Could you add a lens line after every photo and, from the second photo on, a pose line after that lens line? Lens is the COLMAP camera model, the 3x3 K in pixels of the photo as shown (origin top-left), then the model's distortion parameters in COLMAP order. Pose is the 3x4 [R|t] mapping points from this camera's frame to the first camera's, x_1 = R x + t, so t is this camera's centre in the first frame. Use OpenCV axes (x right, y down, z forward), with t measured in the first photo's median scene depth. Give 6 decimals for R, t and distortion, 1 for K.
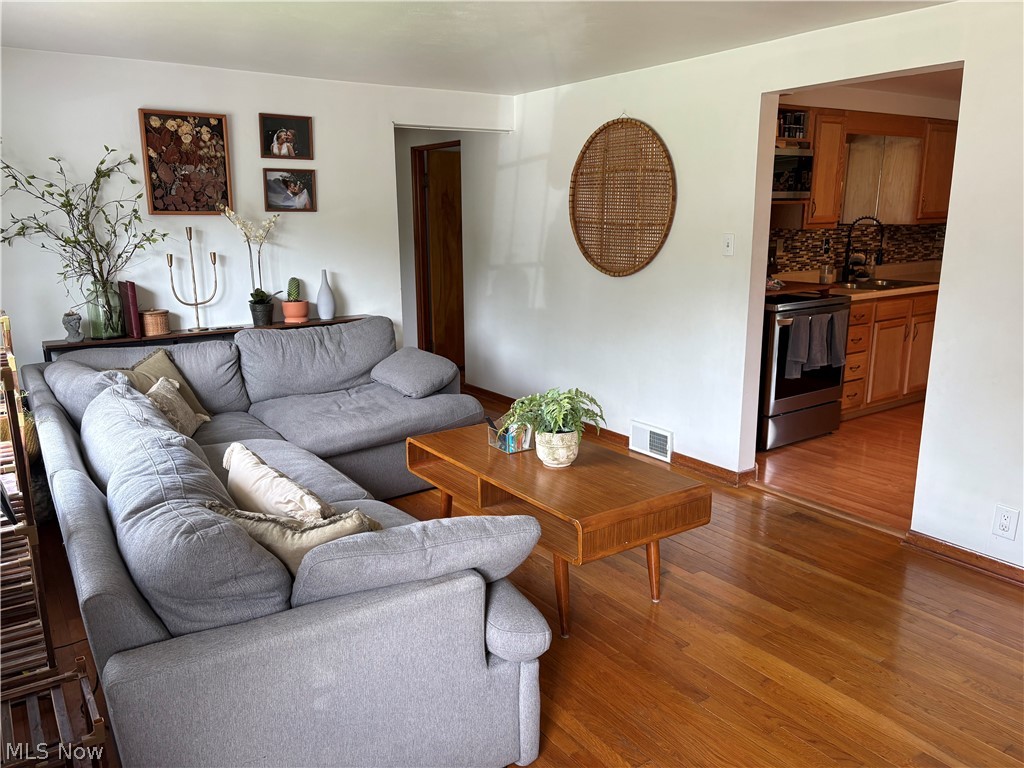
lens RADIAL K [[771.1, 0, 506.3], [0, 771.1, 383.7], [0, 0, 1]] dist [0.024628, 0.006915]
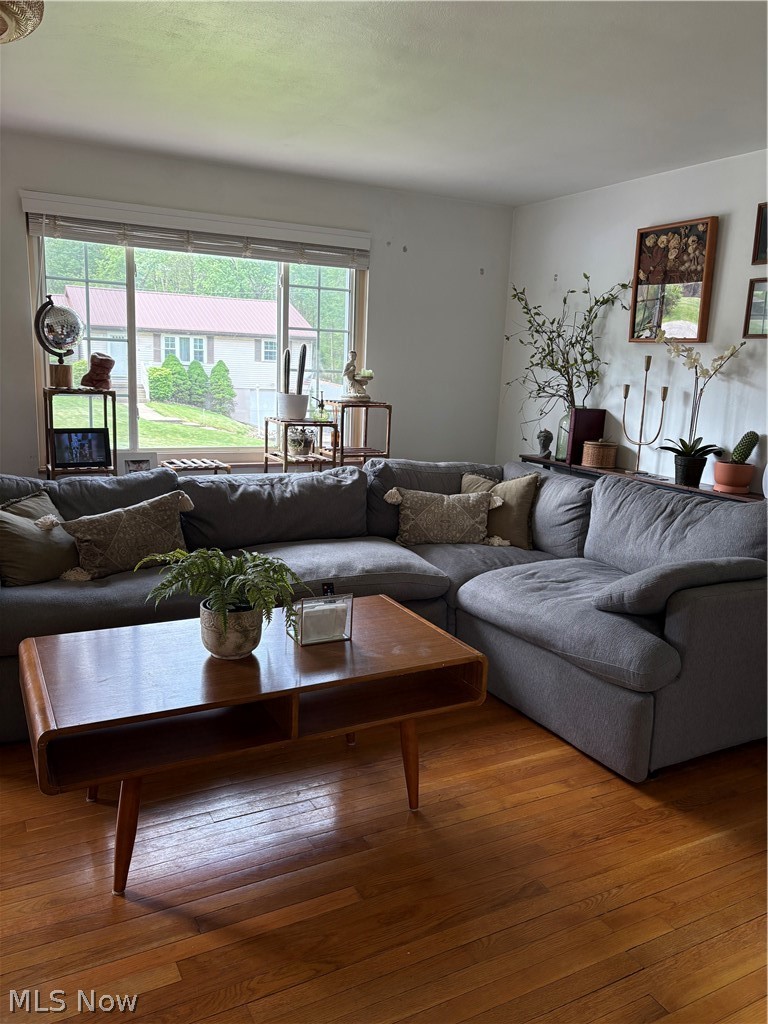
lens RADIAL K [[771.1, 0, 381.2], [0, 771.1, 501.6], [0, 0, 1]] dist [0.024628, 0.006915]
pose [[-0.113934, 0.178122, -0.977390, 0.507814], [-0.256872, 0.945062, 0.202174, -0.145590], [0.959706, 0.274099, -0.061920, 0.808839]]
